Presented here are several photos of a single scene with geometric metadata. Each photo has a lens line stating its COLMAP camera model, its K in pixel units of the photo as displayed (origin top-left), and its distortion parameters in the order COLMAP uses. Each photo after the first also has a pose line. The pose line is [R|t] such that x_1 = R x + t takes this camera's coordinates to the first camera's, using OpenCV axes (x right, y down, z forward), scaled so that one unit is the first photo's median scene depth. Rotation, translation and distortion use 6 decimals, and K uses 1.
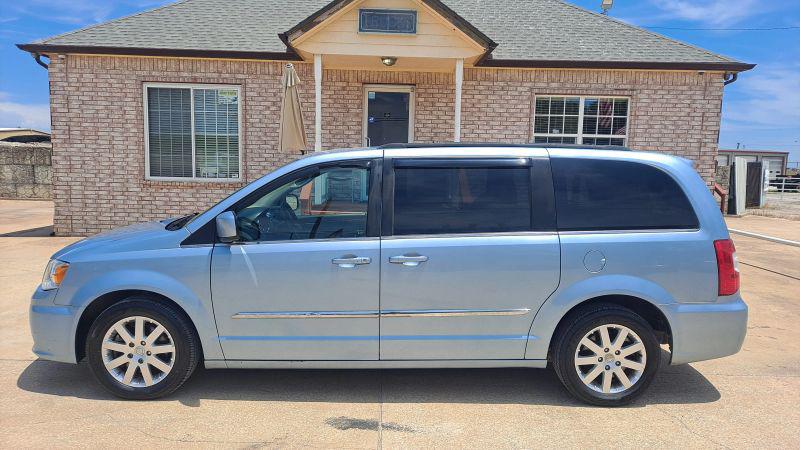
lens RADIAL K [[591.6, 0, 401.9], [0, 591.6, 227.8], [0, 0, 1]] dist [0.061123, -0.066855]
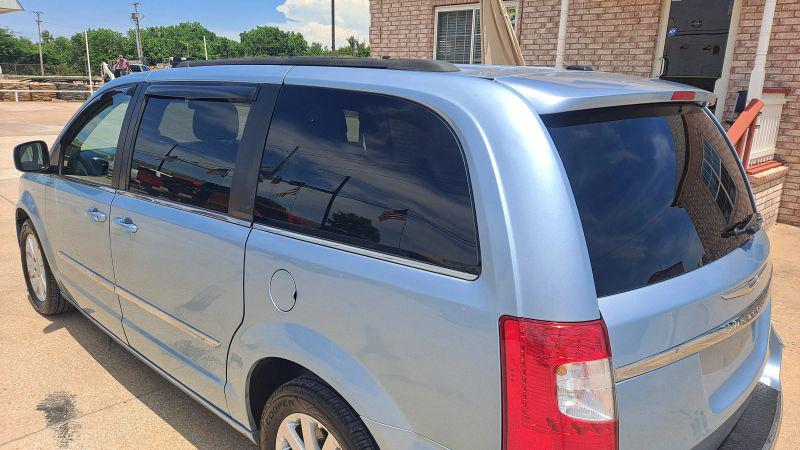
lens RADIAL K [[591.6, 0, 401.9], [0, 591.6, 227.8], [0, 0, 1]] dist [0.061123, -0.066855]
pose [[0.698392, 0.172917, -0.694513, 0.271622], [-0.092665, 0.984054, 0.151823, -0.030922], [0.709692, -0.041675, 0.703279, 0.261180]]
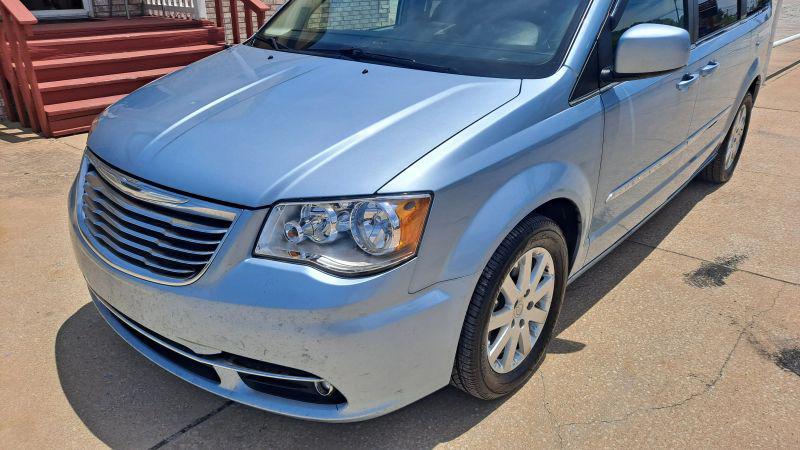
lens RADIAL K [[594.6, 0, 410.8], [0, 594.6, 226.8], [0, 0, 1]] dist [0.055648, -0.066790]
pose [[0.648224, -0.319603, 0.691130, -0.314186], [0.094872, 0.934476, 0.343152, -0.022106], [-0.755516, -0.156870, 0.636071, 0.271155]]
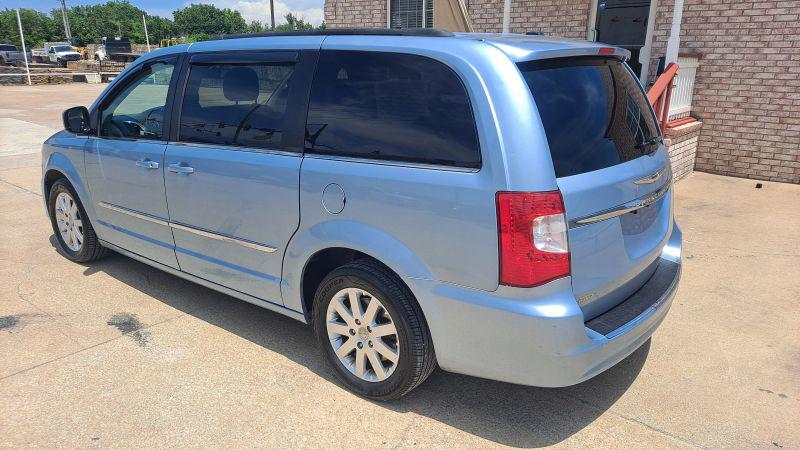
lens RADIAL K [[591.6, 0, 401.9], [0, 591.6, 227.8], [0, 0, 1]] dist [0.061123, -0.066855]
pose [[0.764099, 0.164453, -0.623785, 0.306450], [-0.064313, 0.981562, 0.179998, -0.015759], [0.641885, -0.097419, 0.760588, 0.185100]]
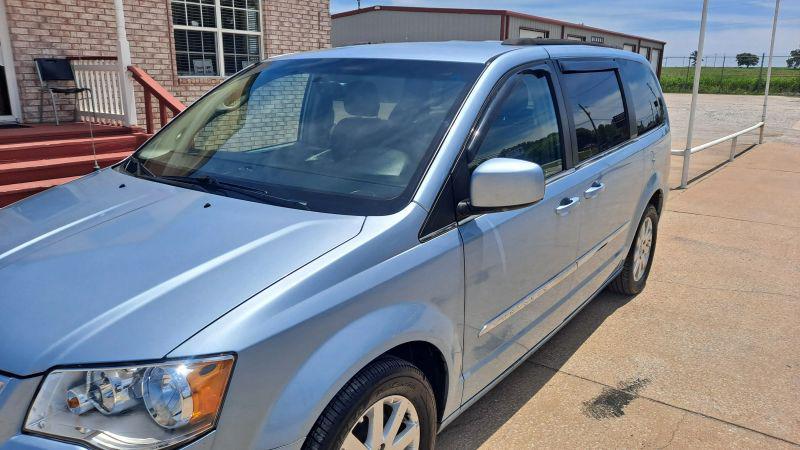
lens RADIAL K [[591.6, 0, 401.9], [0, 591.6, 227.8], [0, 0, 1]] dist [0.061123, -0.066855]
pose [[0.610330, -0.215421, 0.762293, -0.276200], [0.089745, 0.974921, 0.203654, -0.029345], [-0.787047, -0.055885, 0.614356, 0.254309]]
